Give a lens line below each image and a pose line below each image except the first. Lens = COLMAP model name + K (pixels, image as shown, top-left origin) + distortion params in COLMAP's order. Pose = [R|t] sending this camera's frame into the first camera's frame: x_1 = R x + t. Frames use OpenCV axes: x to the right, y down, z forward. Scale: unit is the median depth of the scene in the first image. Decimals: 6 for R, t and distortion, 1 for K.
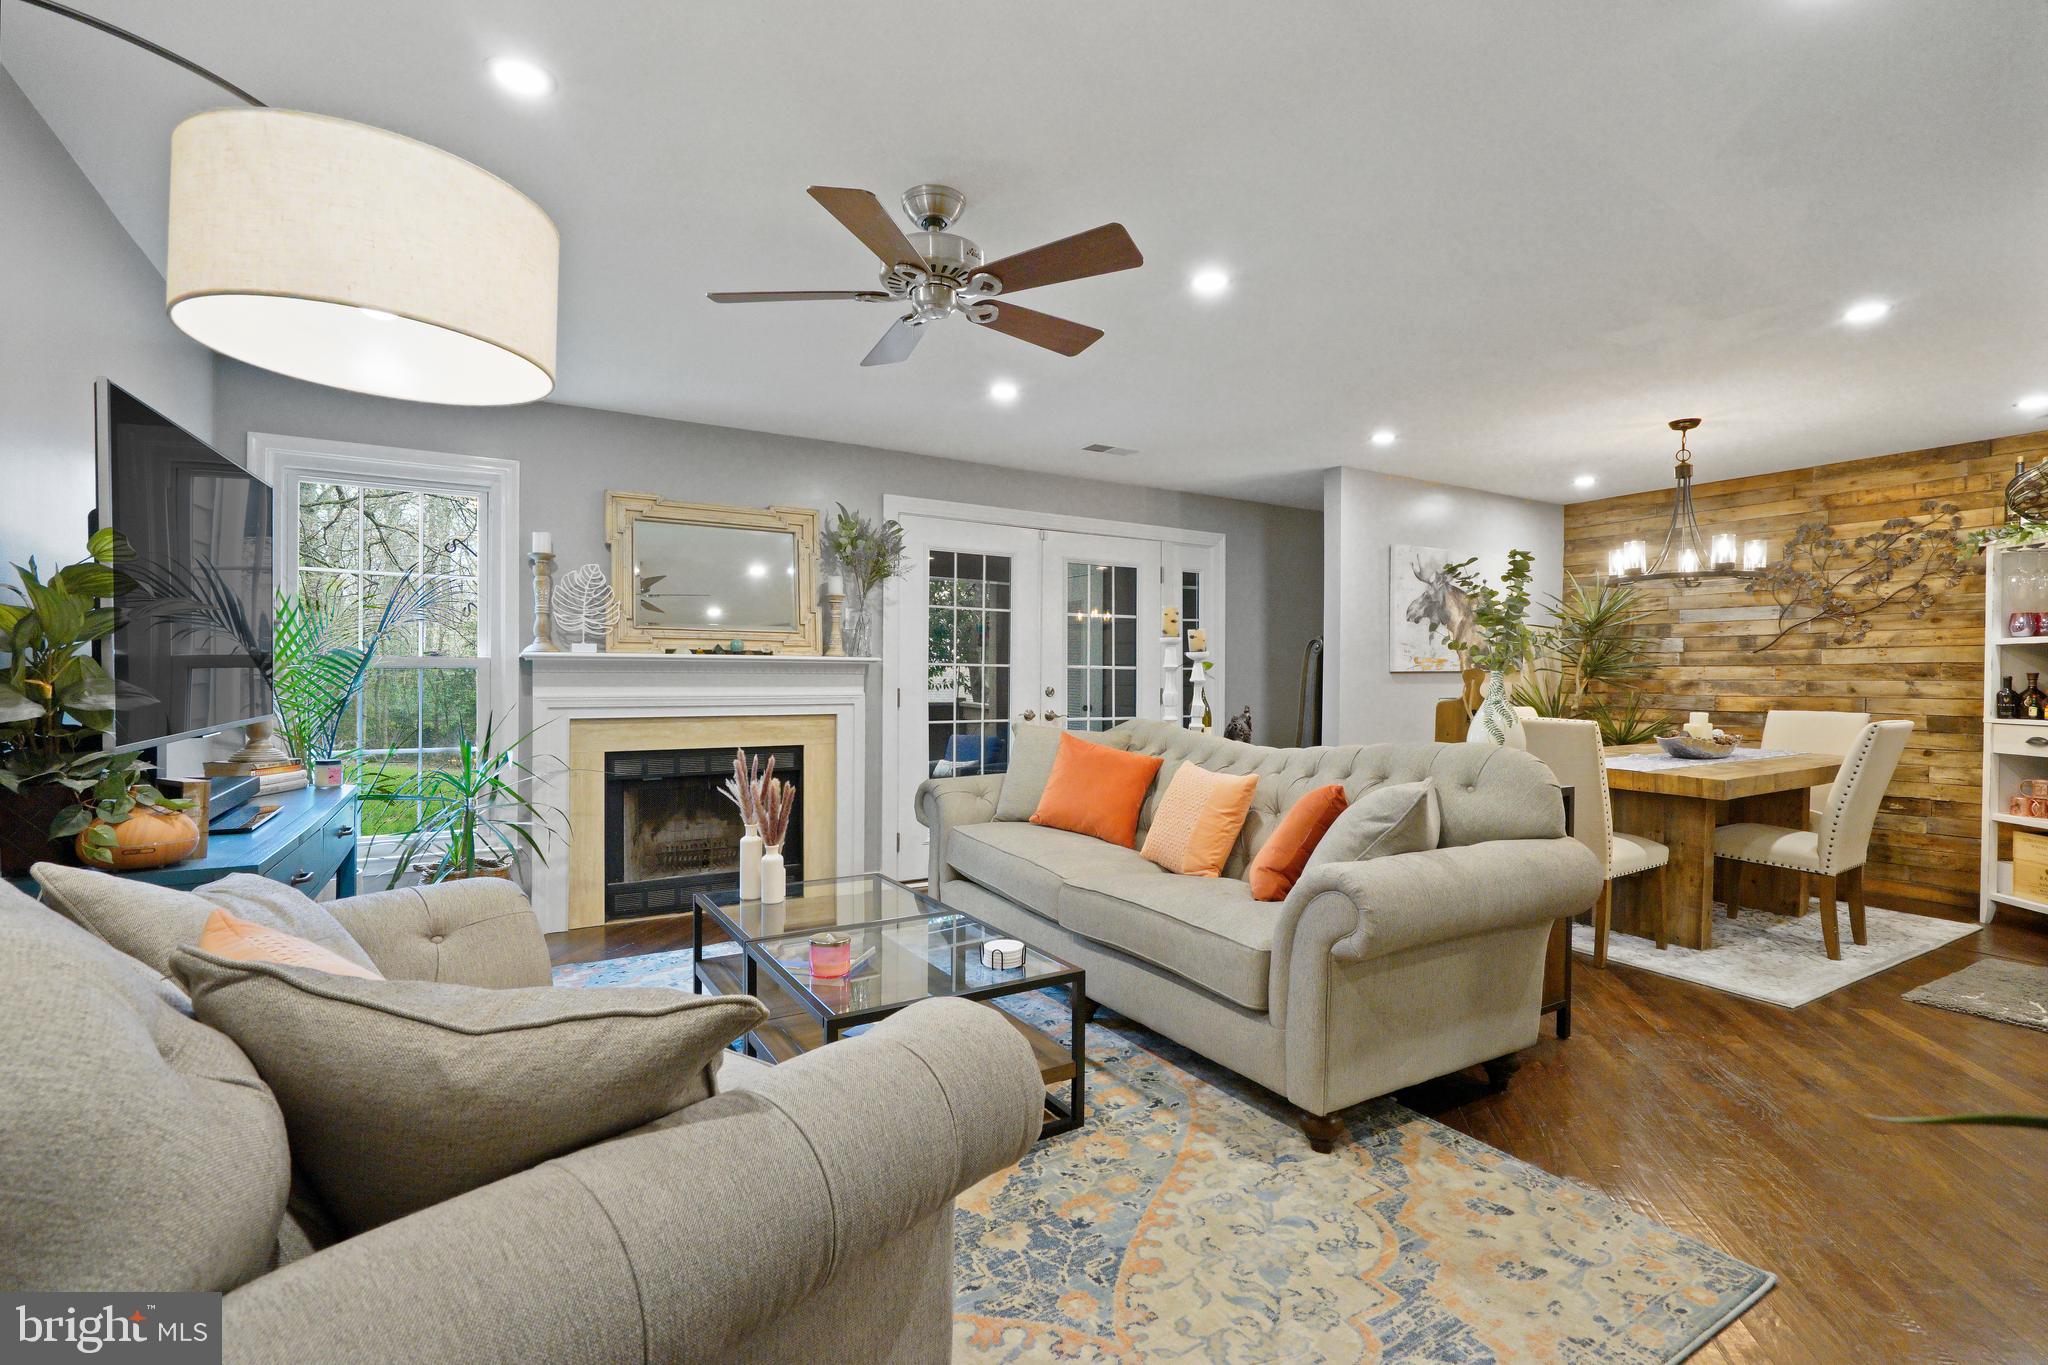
lens RADIAL K [[938.2, 0, 1021.6], [0, 938.2, 695.9], [0, 0, 1]] dist [-0.005316, 0.002965]
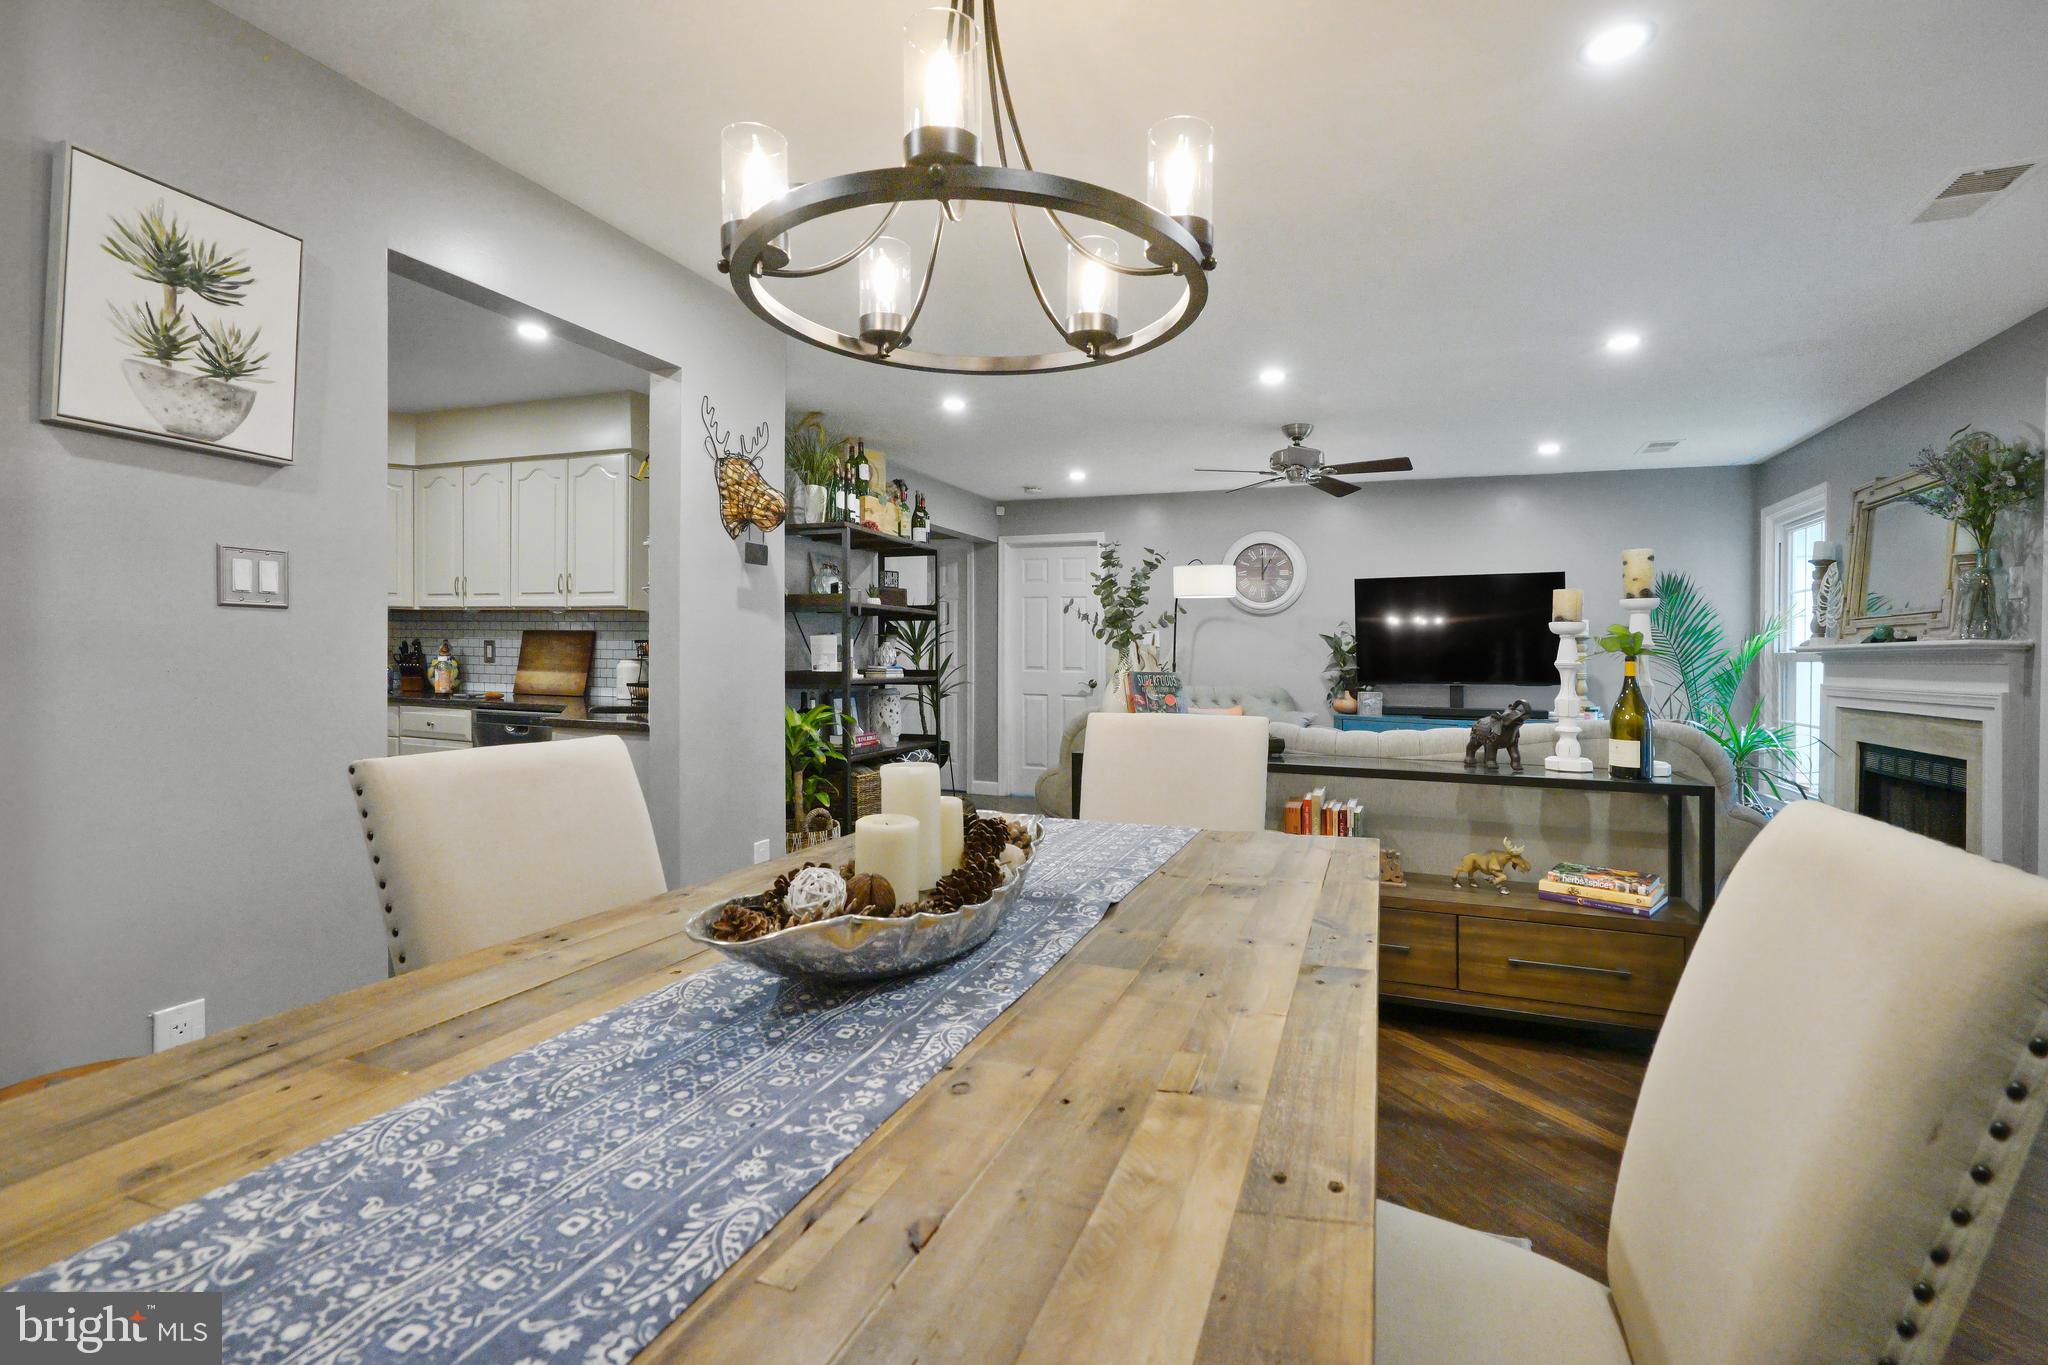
lens RADIAL K [[938.2, 0, 1004.2], [0, 938.2, 717.0], [0, 0, 1]] dist [-0.005316, 0.002965]
pose [[-0.818901, 0.018828, -0.573626, 0.871997], [-0.030301, 0.996650, 0.075970, -0.015771], [0.573134, 0.079593, -0.815587, 1.269214]]
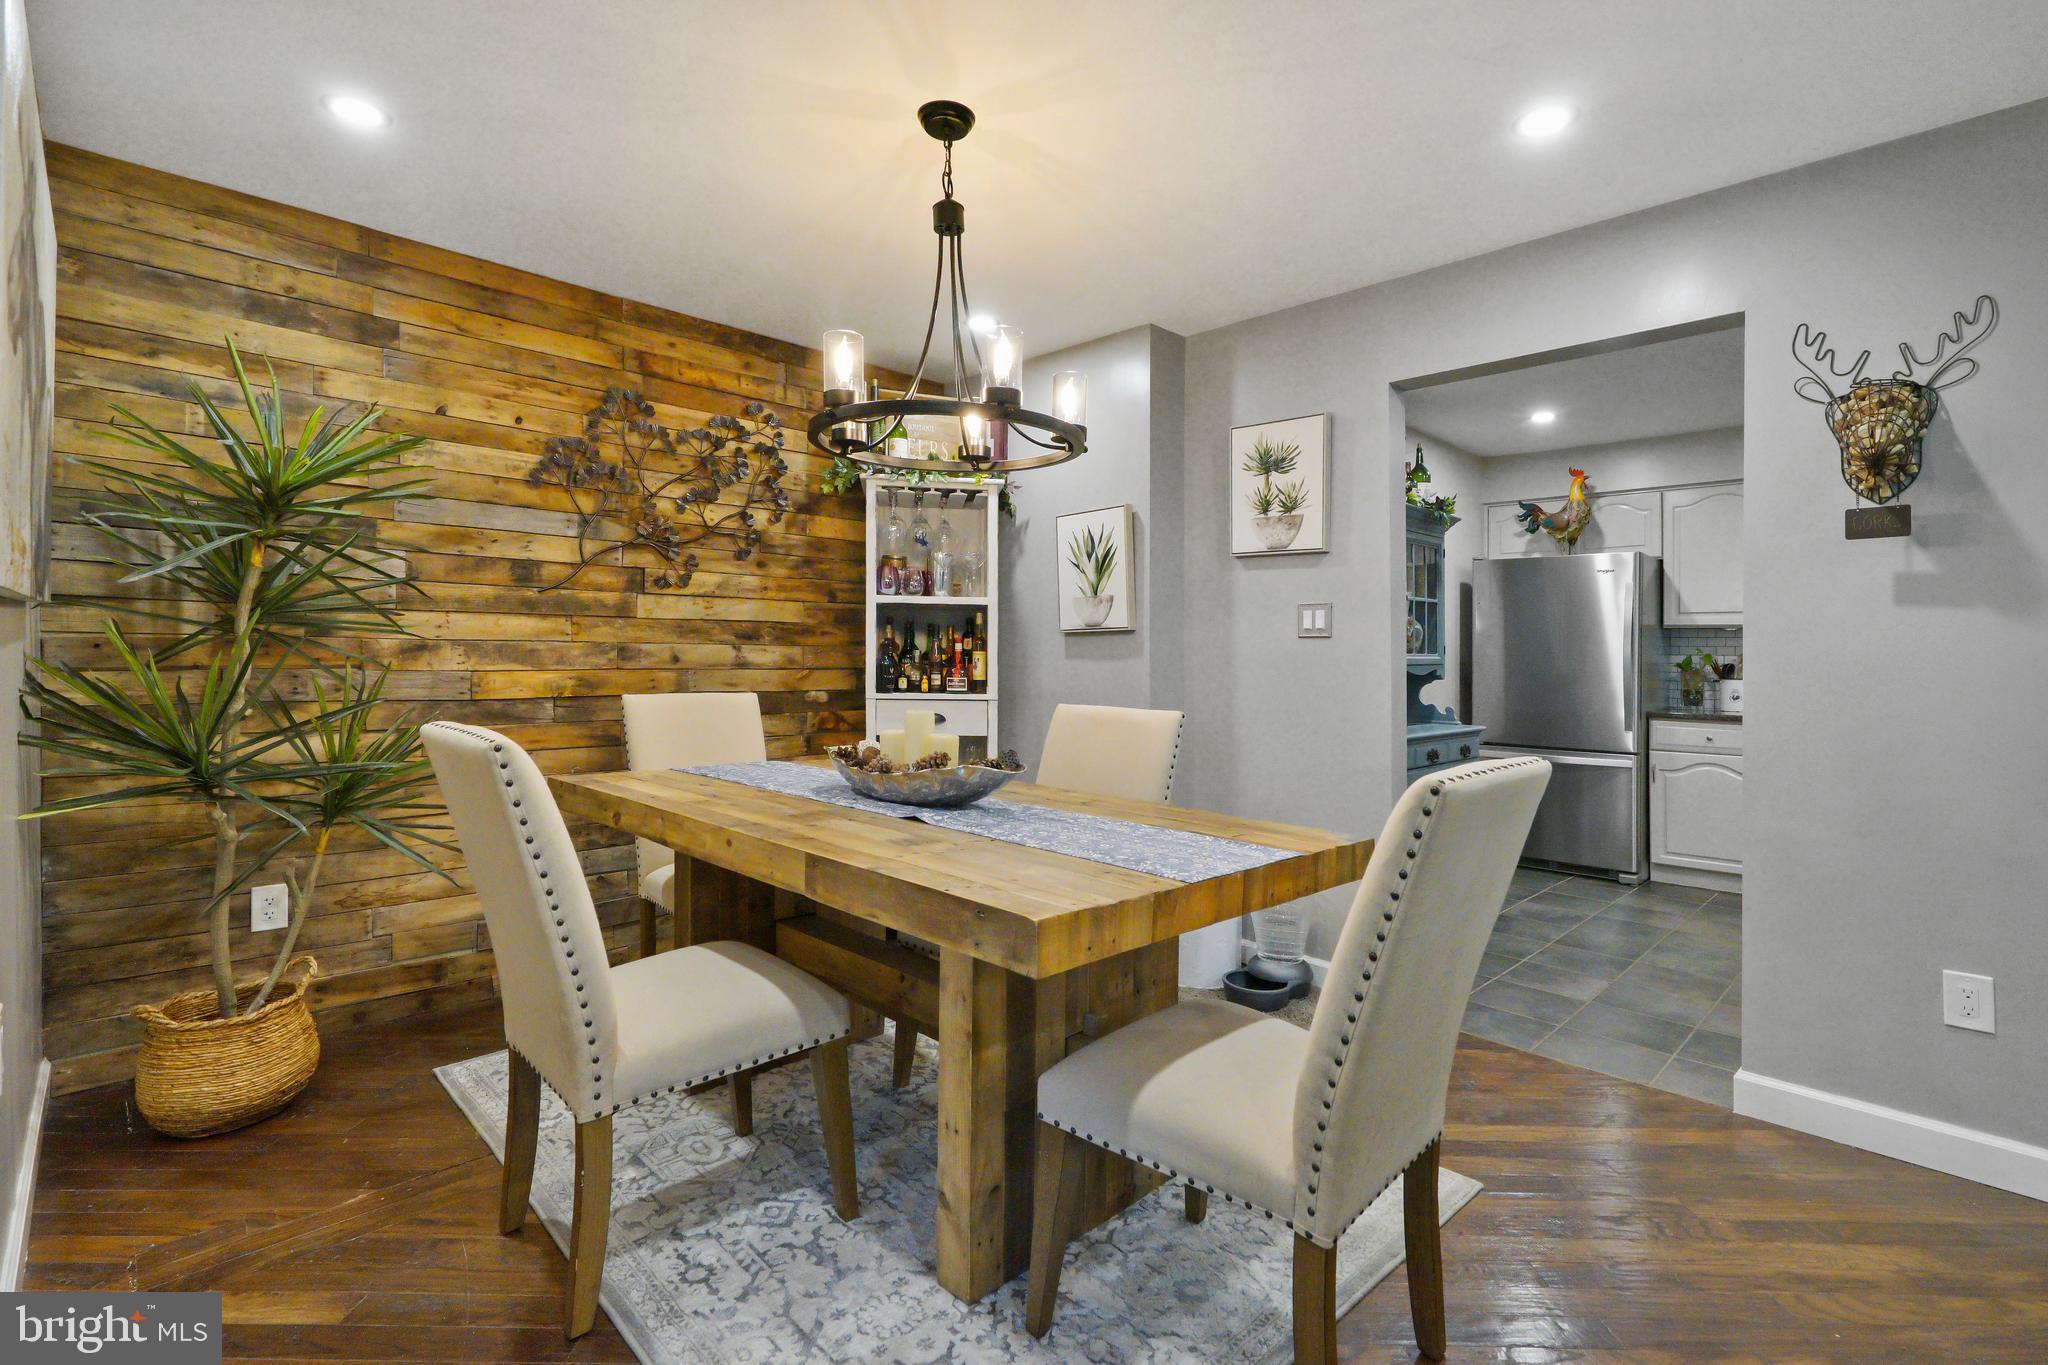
lens RADIAL K [[938.2, 0, 1034.4], [0, 938.2, 662.8], [0, 0, 1]] dist [-0.005316, 0.002965]
pose [[-0.219542, -0.015724, 0.975476, 0.221521], [0.002015, 0.999861, 0.016571, -0.016298], [-0.975601, 0.005604, -0.219480, 1.081893]]
